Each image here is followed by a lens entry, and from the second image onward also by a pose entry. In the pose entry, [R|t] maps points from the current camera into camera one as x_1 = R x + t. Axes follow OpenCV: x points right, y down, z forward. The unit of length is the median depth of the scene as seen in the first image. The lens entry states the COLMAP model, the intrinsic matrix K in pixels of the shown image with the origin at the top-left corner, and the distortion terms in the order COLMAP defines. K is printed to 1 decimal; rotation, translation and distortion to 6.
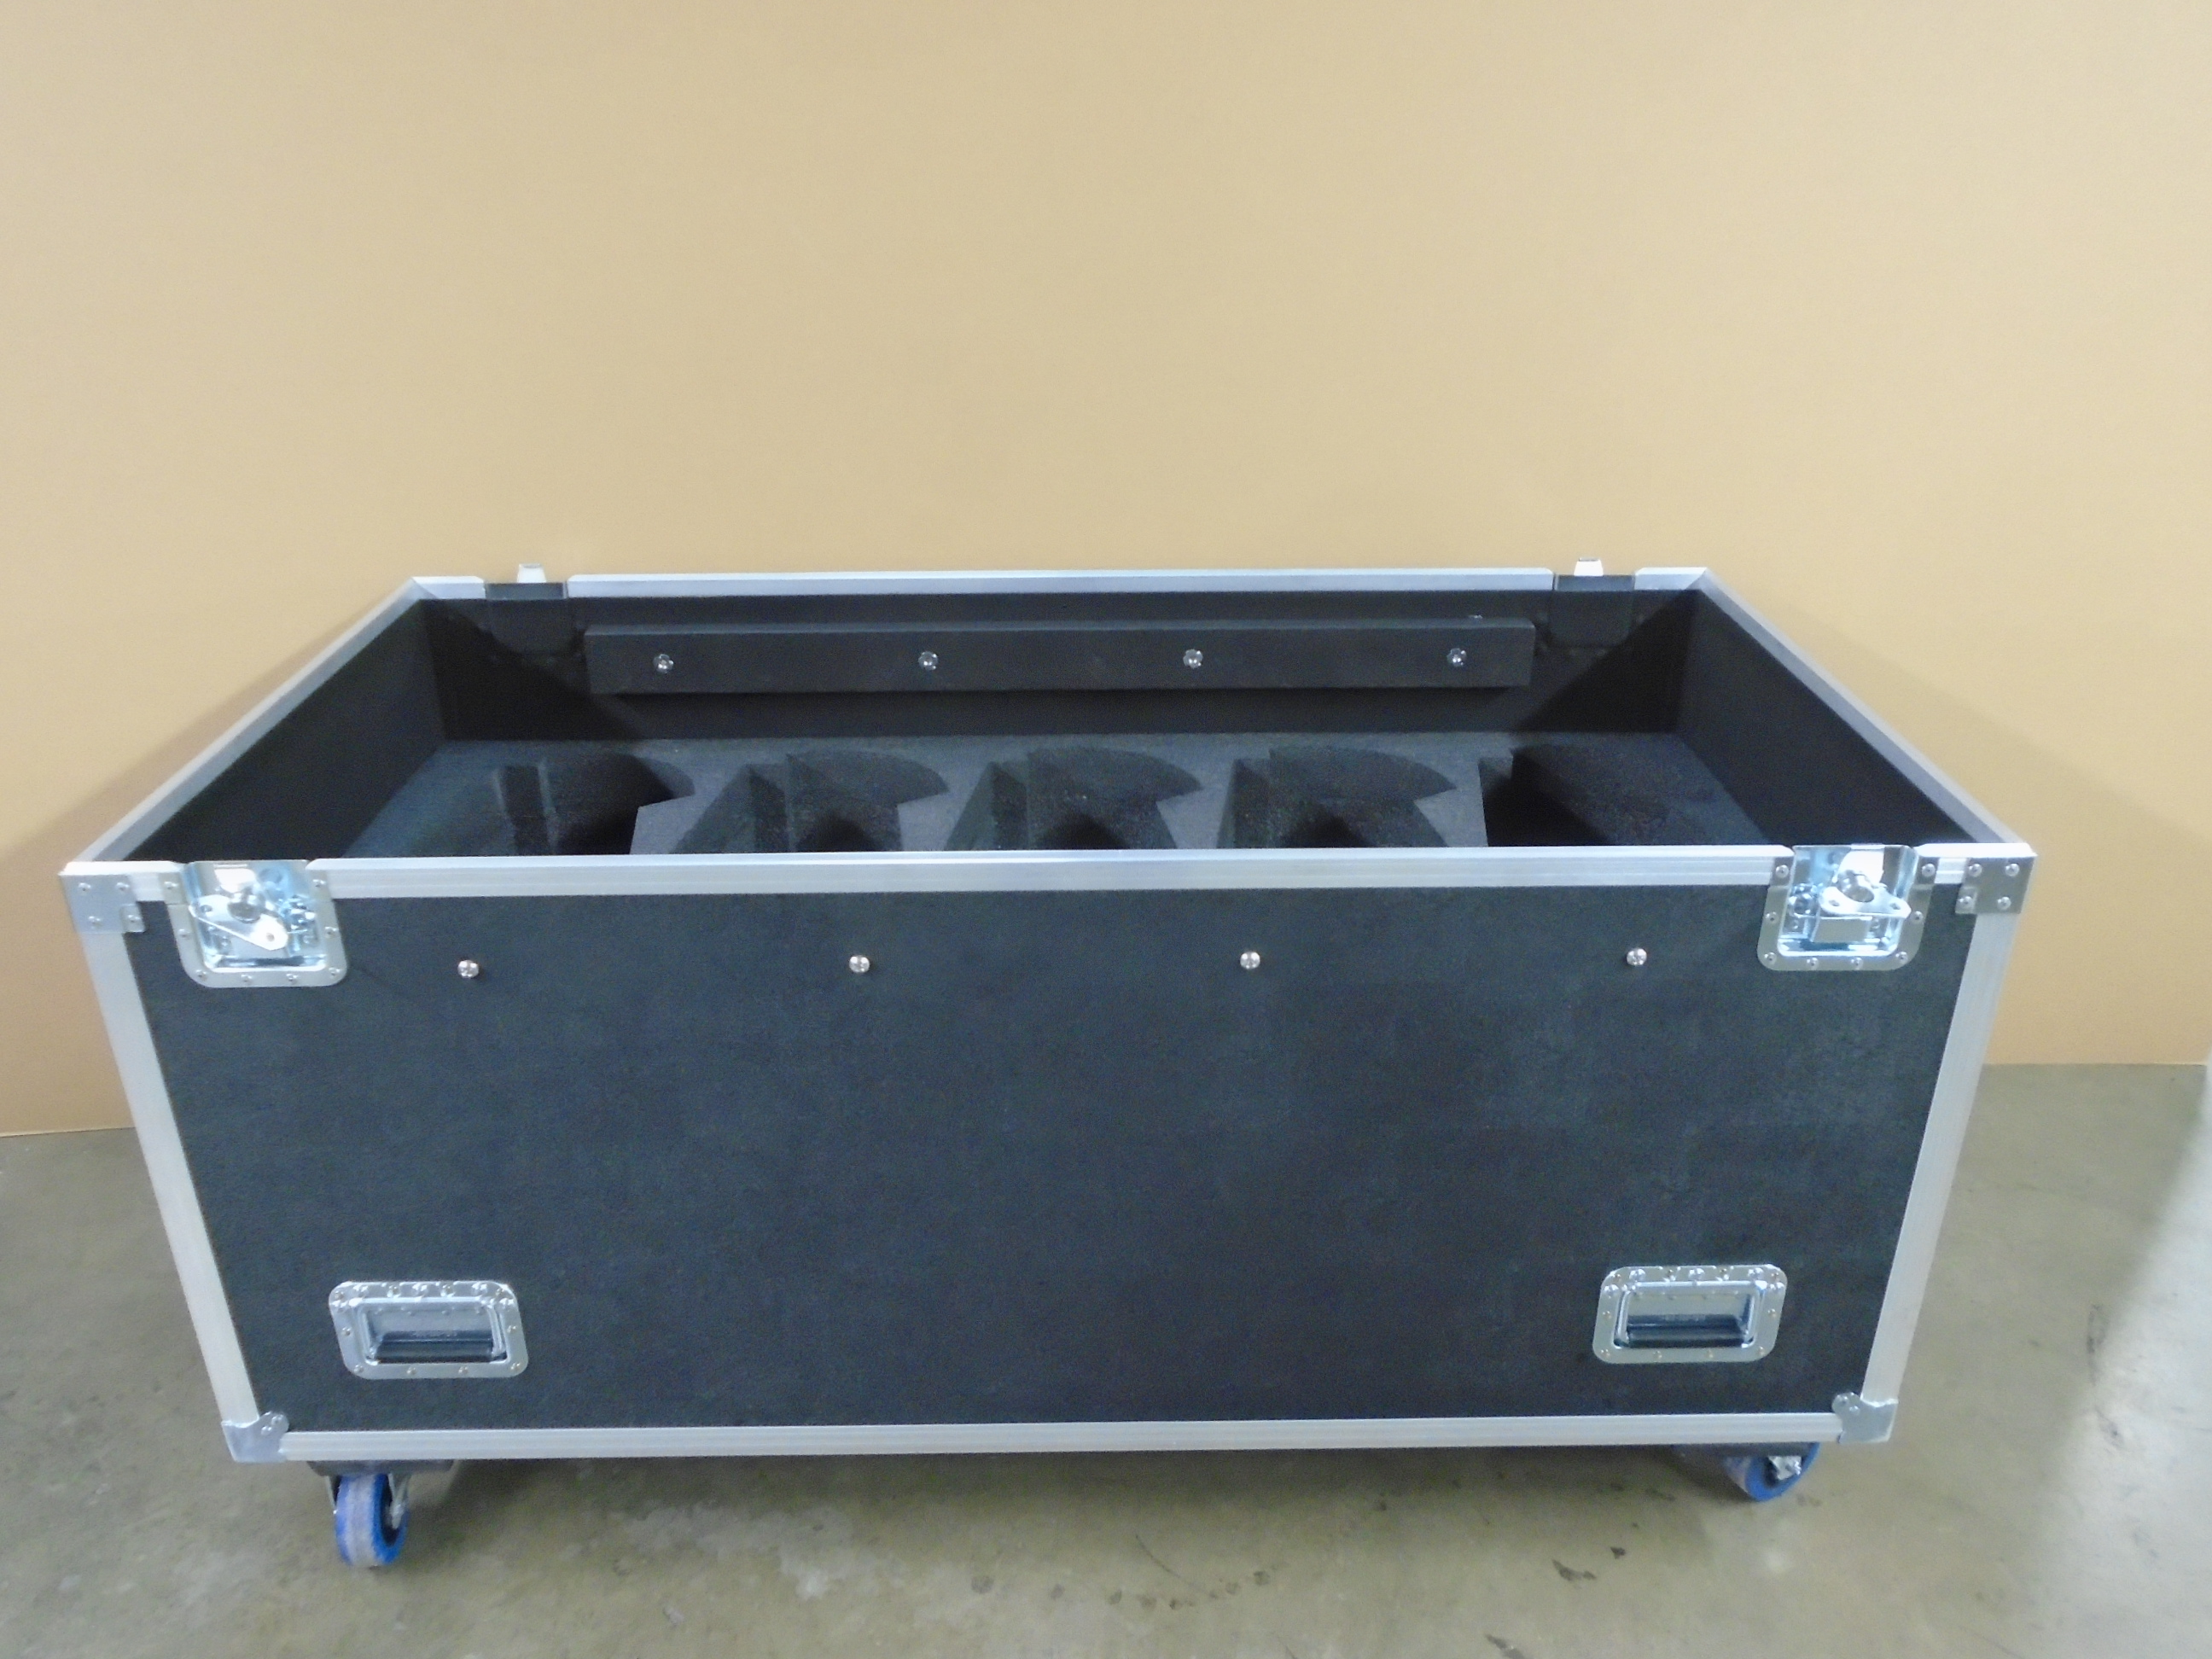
lens RADIAL K [[1702.8, 0, 1109.5], [0, 1702.8, 823.4], [0, 0, 1]] dist [-0.003259, -0.005488]
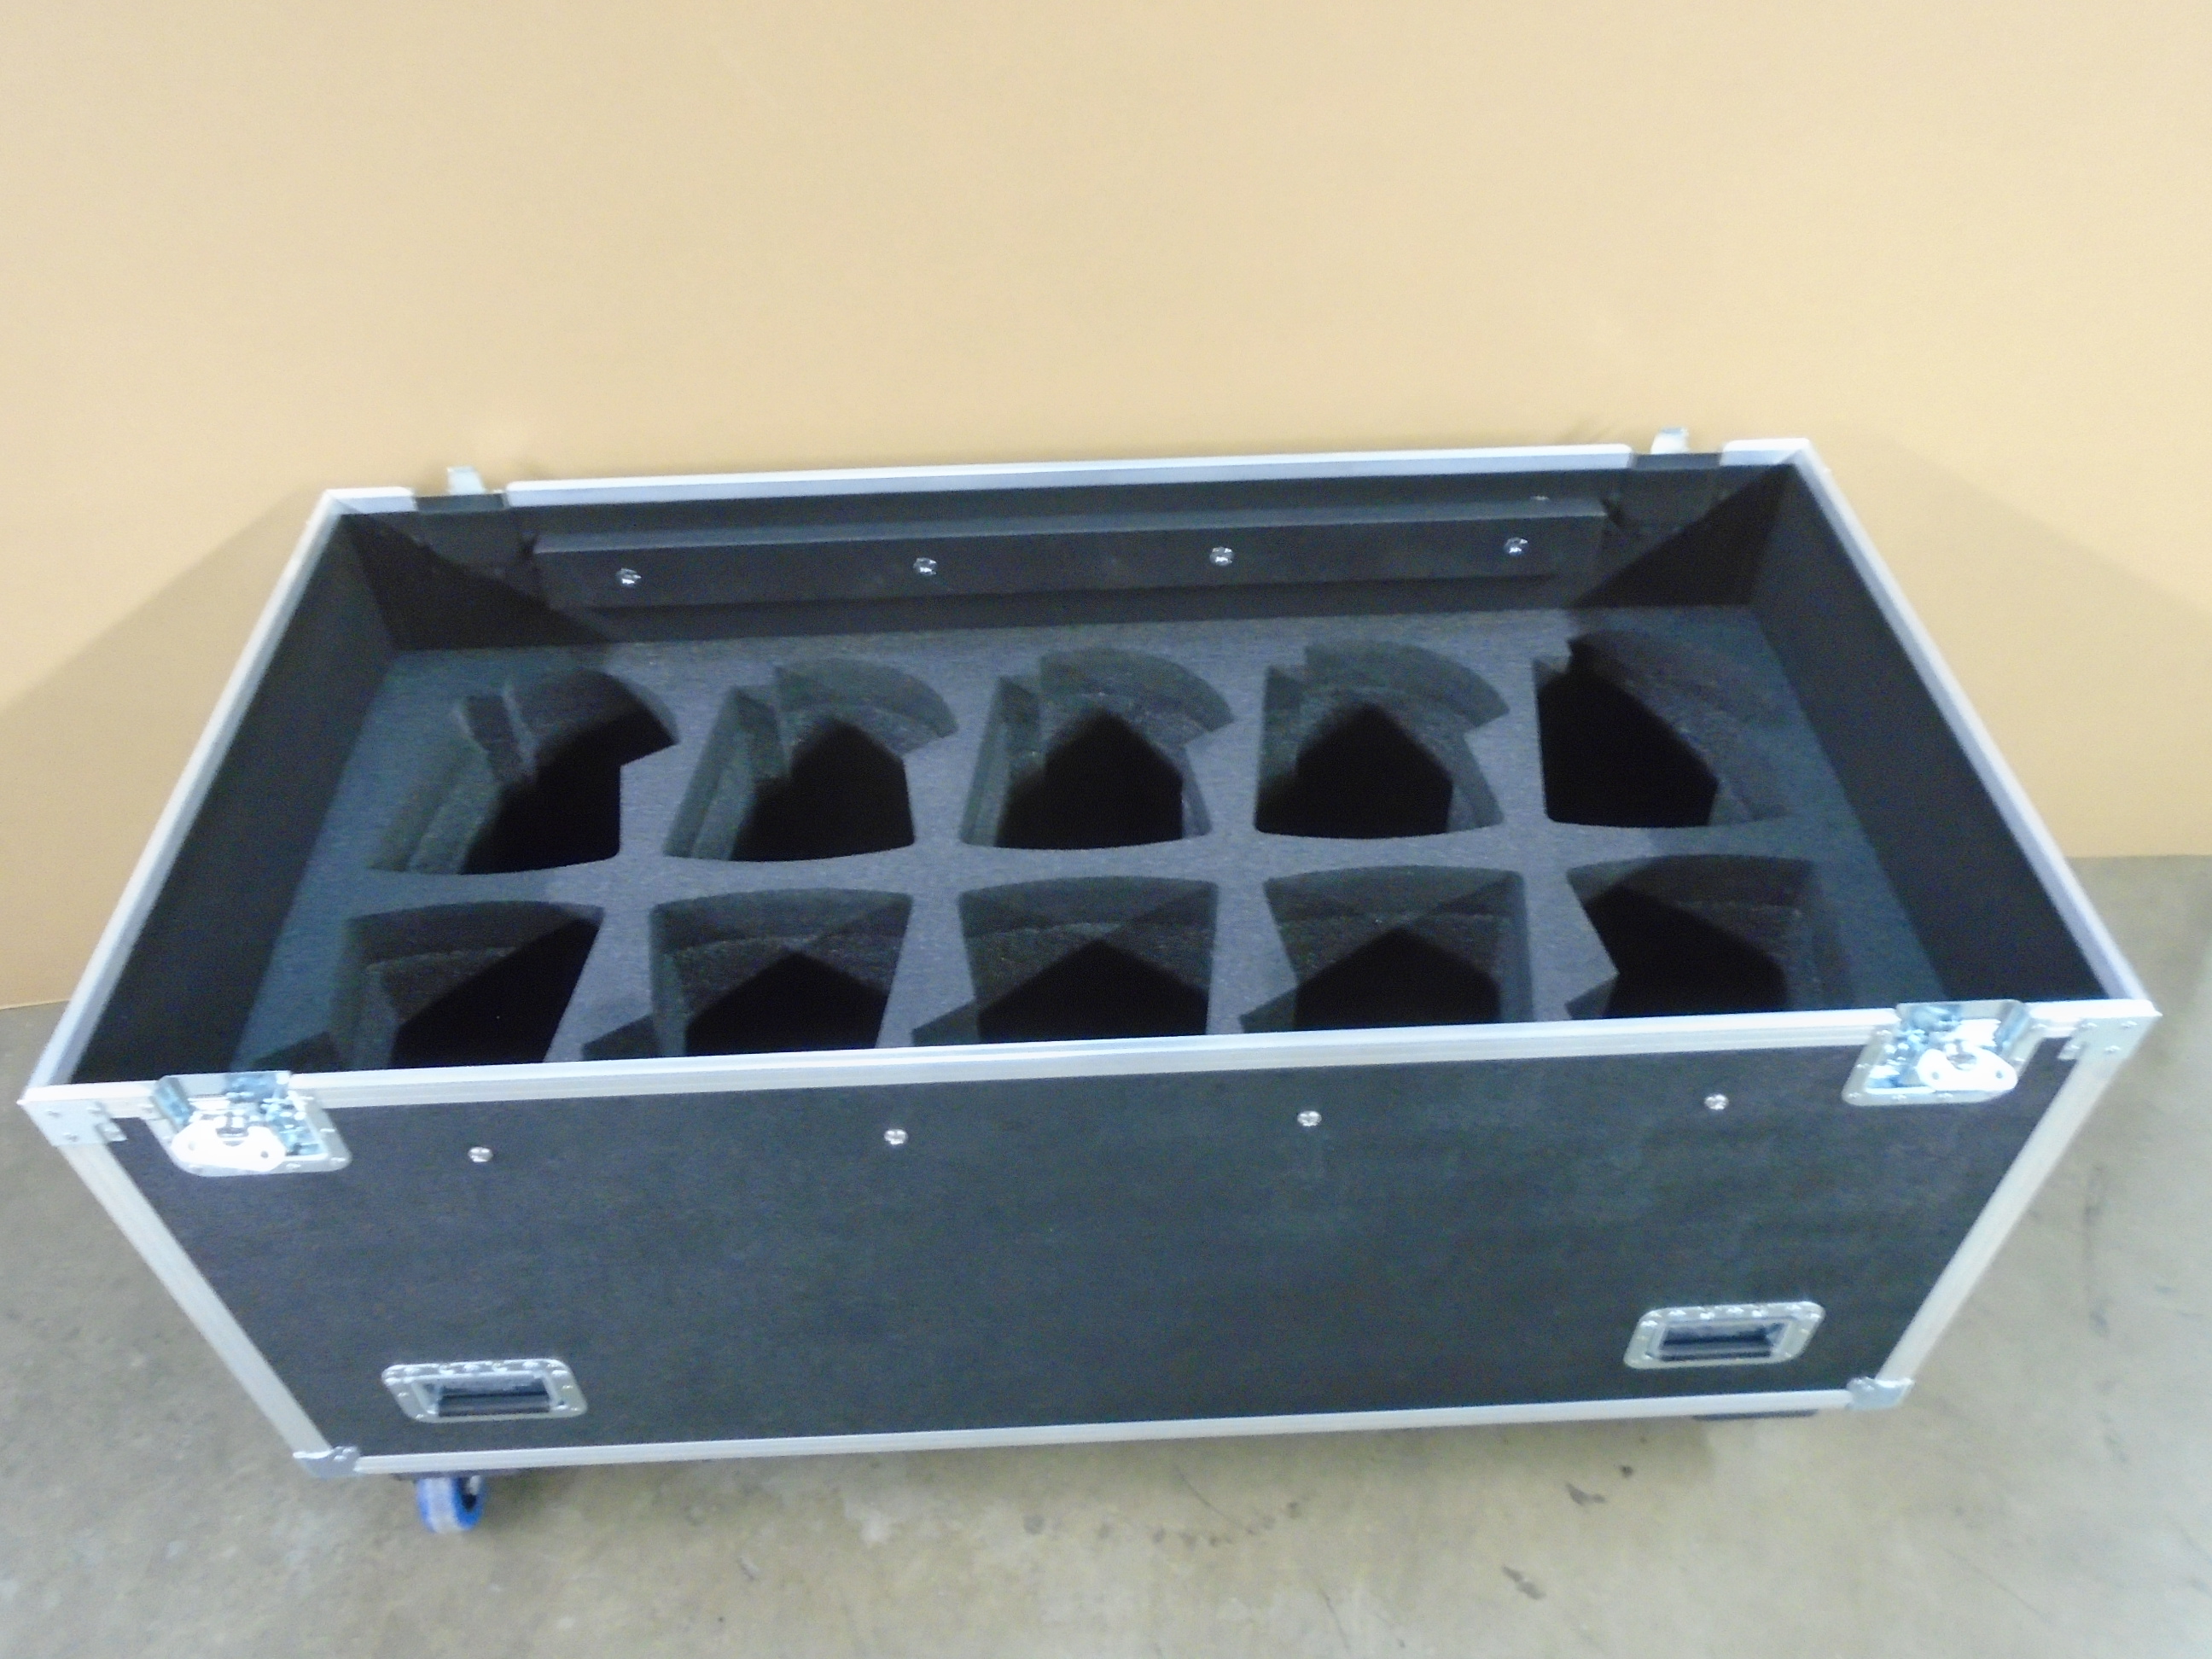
lens RADIAL K [[1702.8, 0, 1109.5], [0, 1702.8, 823.4], [0, 0, 1]] dist [-0.003259, -0.005488]
pose [[0.999625, -0.024576, 0.012070, -0.029809], [0.019092, 0.941639, 0.336083, -0.330914], [-0.019625, -0.335726, 0.941755, 0.140278]]
